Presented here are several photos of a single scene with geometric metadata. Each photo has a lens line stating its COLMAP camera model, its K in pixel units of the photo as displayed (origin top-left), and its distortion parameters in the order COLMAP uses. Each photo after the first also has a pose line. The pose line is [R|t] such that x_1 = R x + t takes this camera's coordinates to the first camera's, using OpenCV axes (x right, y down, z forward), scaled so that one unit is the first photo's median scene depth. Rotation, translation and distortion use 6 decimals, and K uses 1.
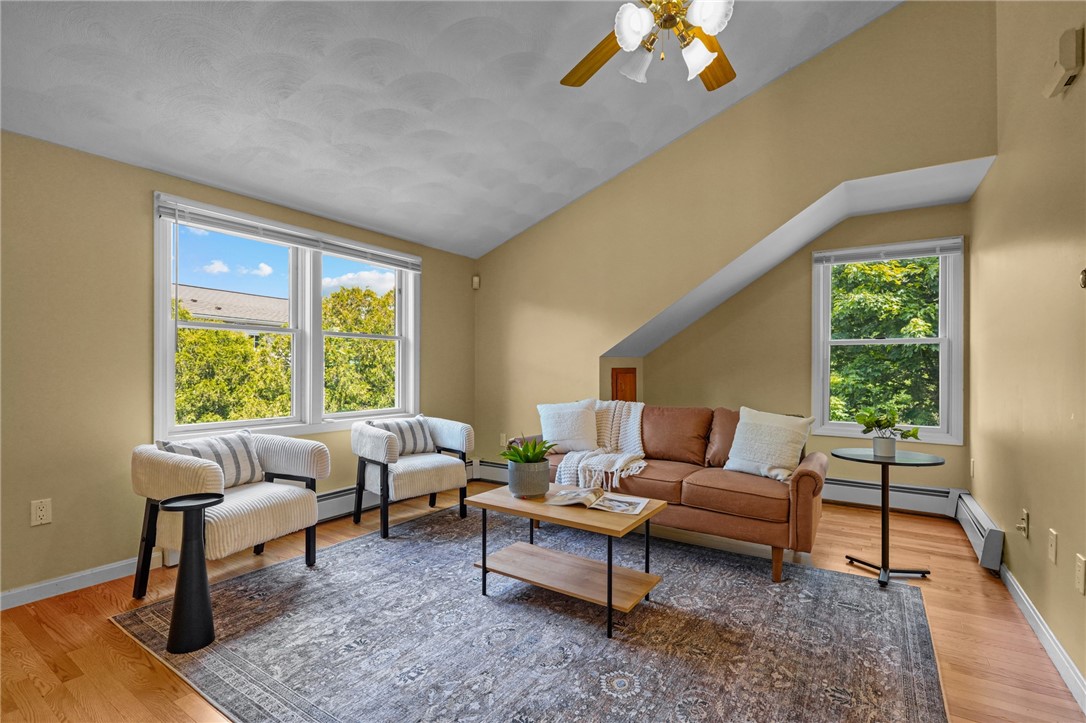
lens RADIAL K [[496.7, 0, 538.1], [0, 496.7, 368.4], [0, 0, 1]] dist [0.001550, -0.001281]
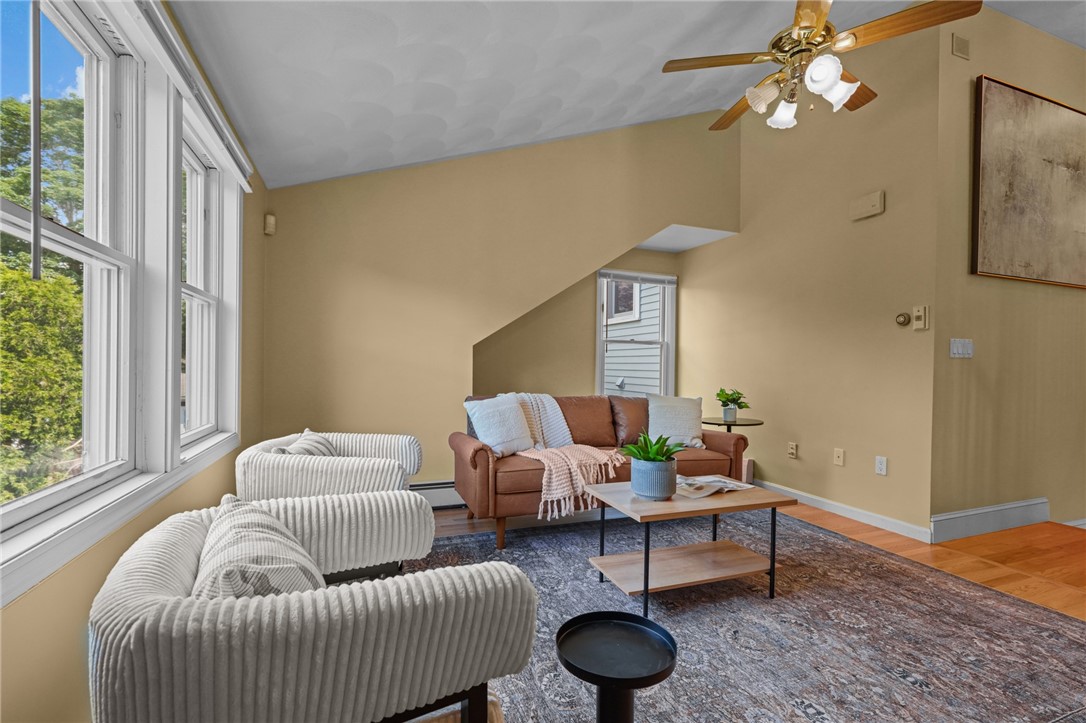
lens RADIAL K [[496.7, 0, 543.2], [0, 496.7, 365.6], [0, 0, 1]] dist [0.001550, -0.001281]
pose [[0.576101, 0.001912, 0.817376, -0.957112], [-0.011121, 0.999923, 0.005499, 0.011312], [-0.817303, -0.012258, 0.576078, 0.692150]]
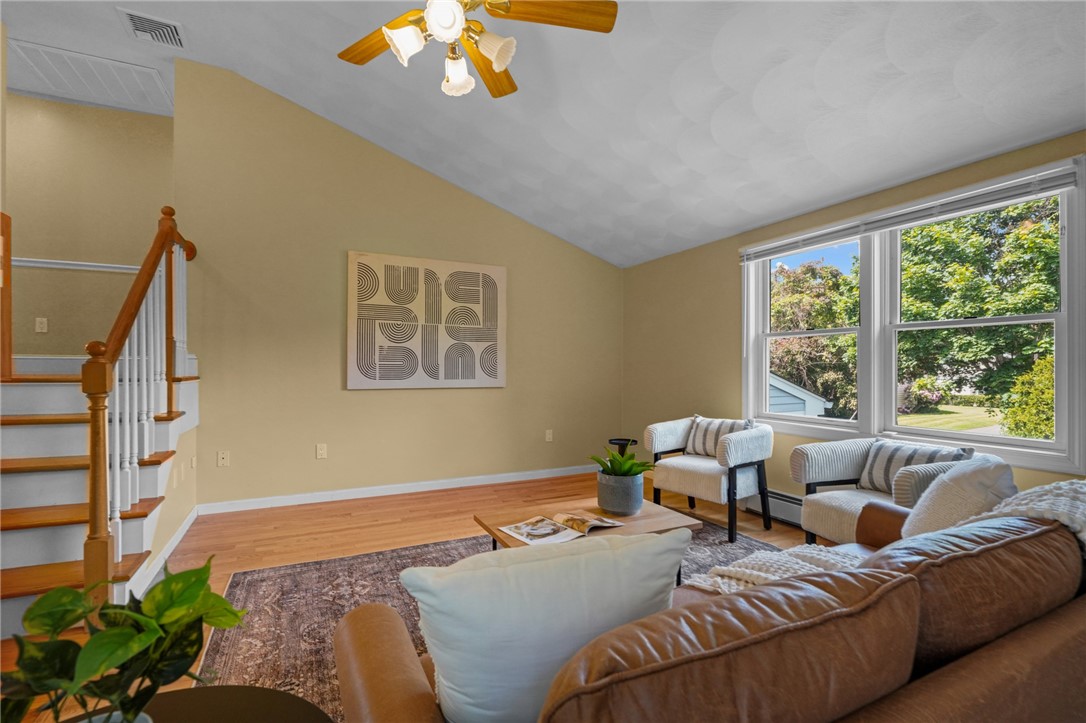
lens RADIAL K [[496.7, 0, 552.2], [0, 496.7, 363.8], [0, 0, 1]] dist [0.001550, -0.001281]
pose [[-0.490648, -0.002651, -0.871354, 0.898545], [-0.002447, 0.999996, -0.001665, -0.011072], [0.871354, 0.001315, -0.490653, 1.444085]]
